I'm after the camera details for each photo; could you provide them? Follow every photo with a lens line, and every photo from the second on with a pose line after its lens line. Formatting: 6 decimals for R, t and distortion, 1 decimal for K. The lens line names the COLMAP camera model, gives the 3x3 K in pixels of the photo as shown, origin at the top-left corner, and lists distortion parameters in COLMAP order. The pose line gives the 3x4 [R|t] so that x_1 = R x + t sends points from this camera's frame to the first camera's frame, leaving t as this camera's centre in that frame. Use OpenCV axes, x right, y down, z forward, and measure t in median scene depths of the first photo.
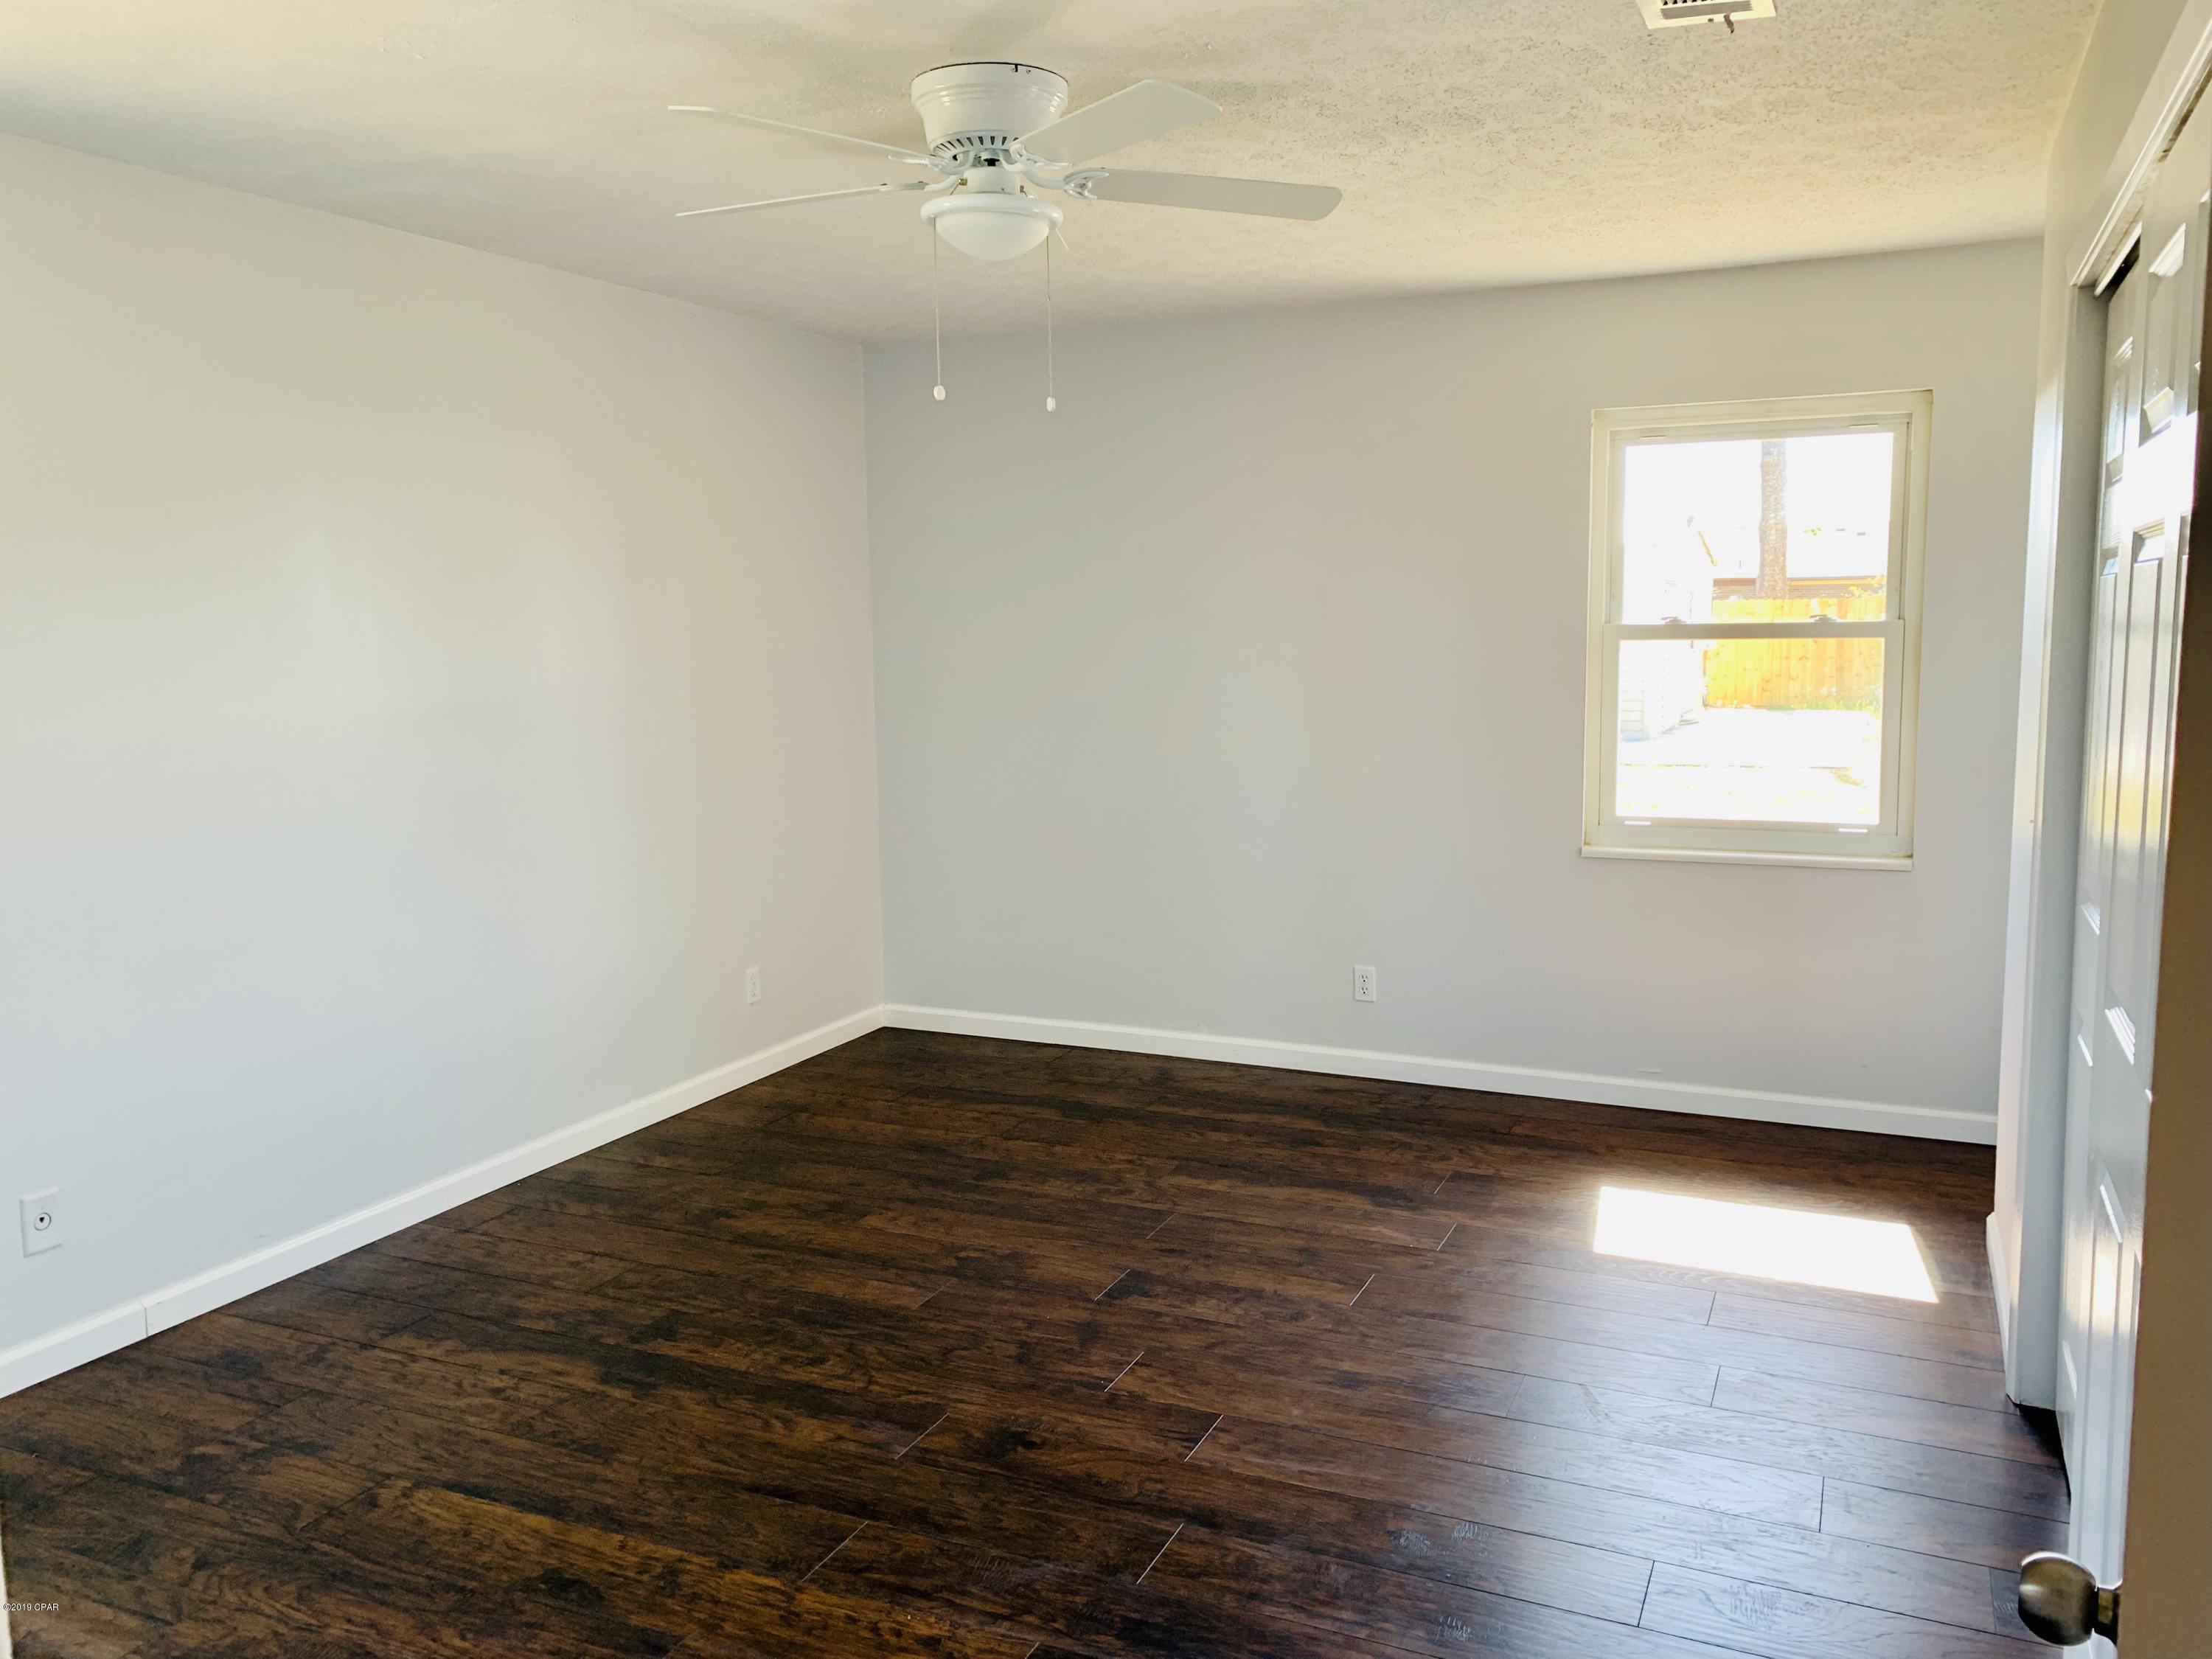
lens RADIAL K [[1732.8, 0, 1106.0], [0, 1732.8, 829.5], [0, 0, 1]] dist [0.032284, 0.001889]
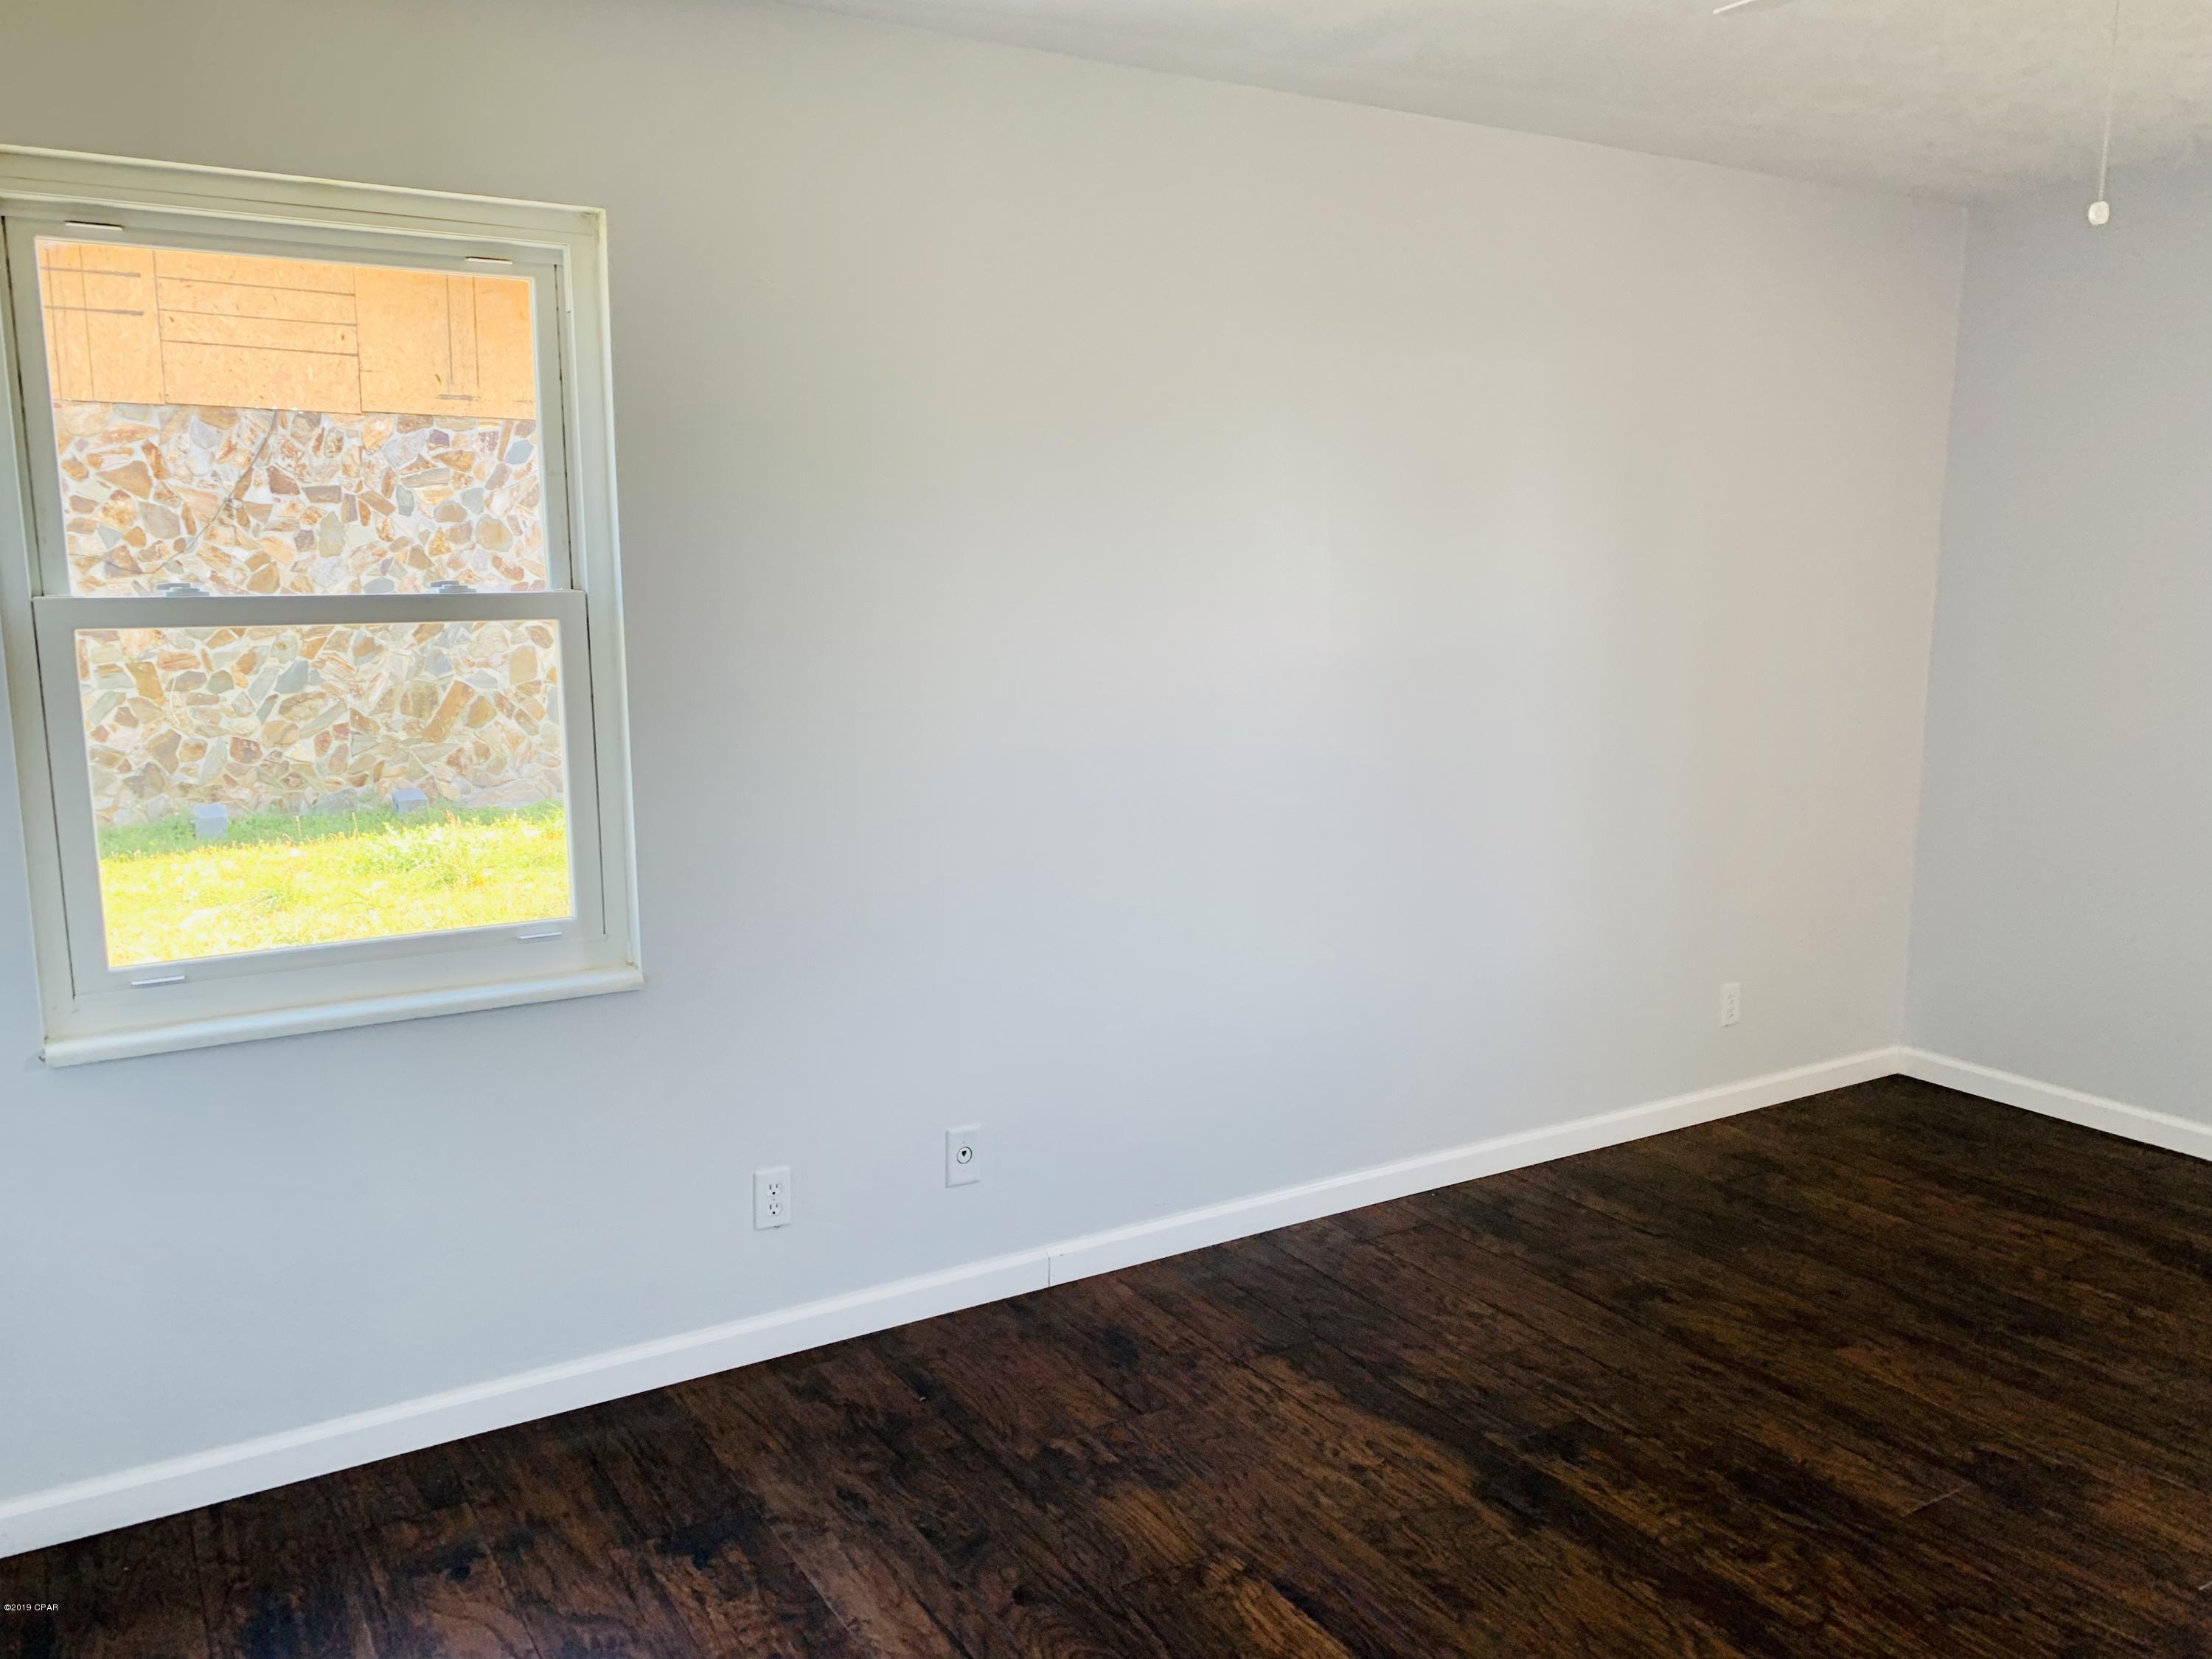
lens RADIAL K [[1732.8, 0, 1106.0], [0, 1732.8, 829.5], [0, 0, 1]] dist [0.032284, 0.001889]
pose [[0.840130, 0.103714, -0.532376, -0.030075], [-0.086918, 0.994606, 0.056598, -0.023545], [0.535375, -0.001277, 0.844614, 0.202061]]
